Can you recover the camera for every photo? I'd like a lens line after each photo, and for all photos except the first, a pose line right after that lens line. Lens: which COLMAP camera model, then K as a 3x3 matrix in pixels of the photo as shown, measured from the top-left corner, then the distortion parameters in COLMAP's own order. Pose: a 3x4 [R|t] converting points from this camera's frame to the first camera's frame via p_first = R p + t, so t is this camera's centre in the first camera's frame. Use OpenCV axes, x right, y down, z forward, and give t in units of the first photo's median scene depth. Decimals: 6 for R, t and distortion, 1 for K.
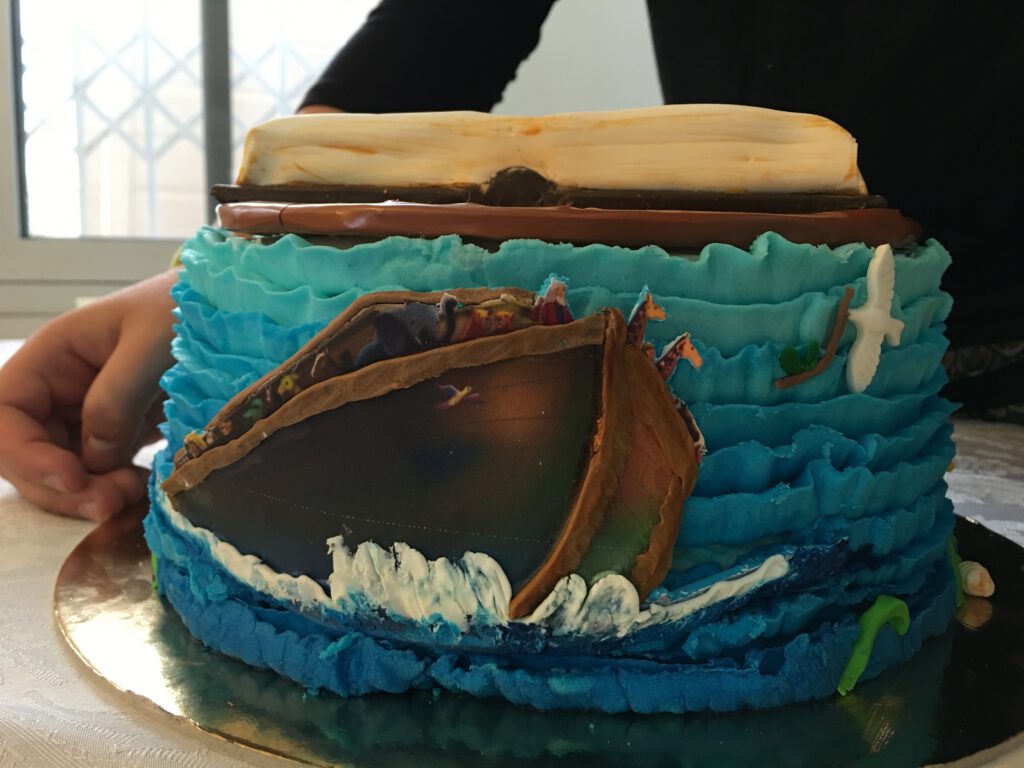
lens RADIAL K [[873.0, 0, 512.0], [0, 873.0, 384.0], [0, 0, 1]] dist [0.030964, 0.001405]
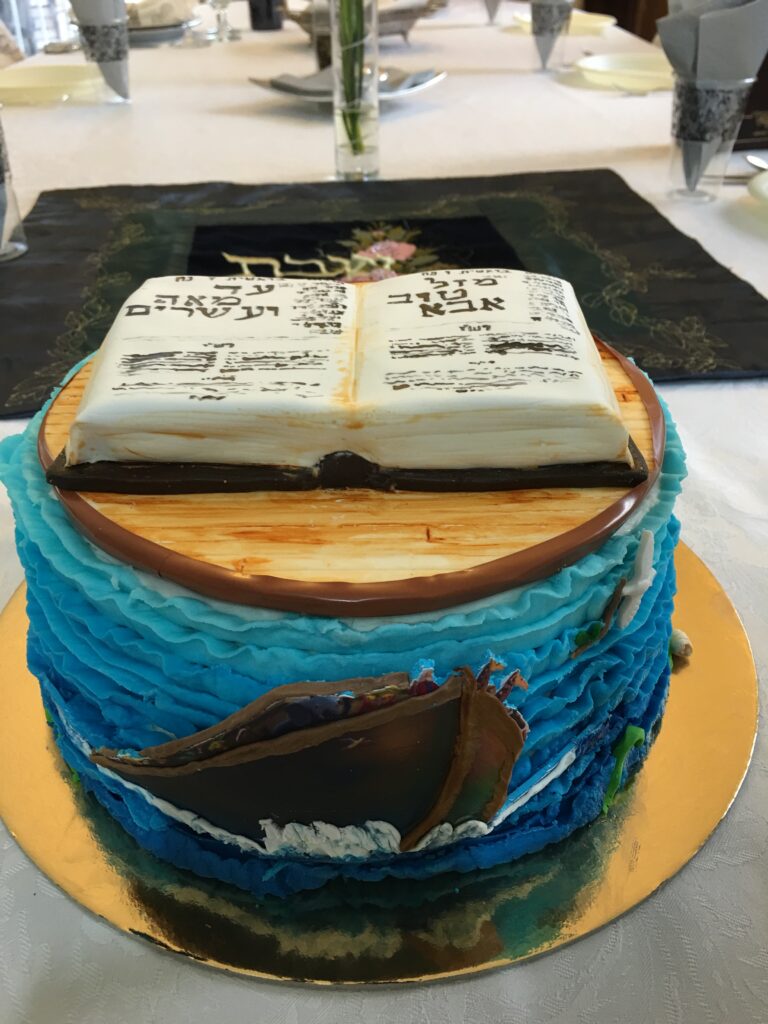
lens RADIAL K [[873.0, 0, 384.0], [0, 873.0, 512.0], [0, 0, 1]] dist [0.030964, 0.001405]
pose [[0.973575, -0.155801, 0.166965, -0.179800], [0.065669, 0.891247, 0.448739, -0.861731], [-0.218721, -0.425917, 0.877927, -0.026870]]
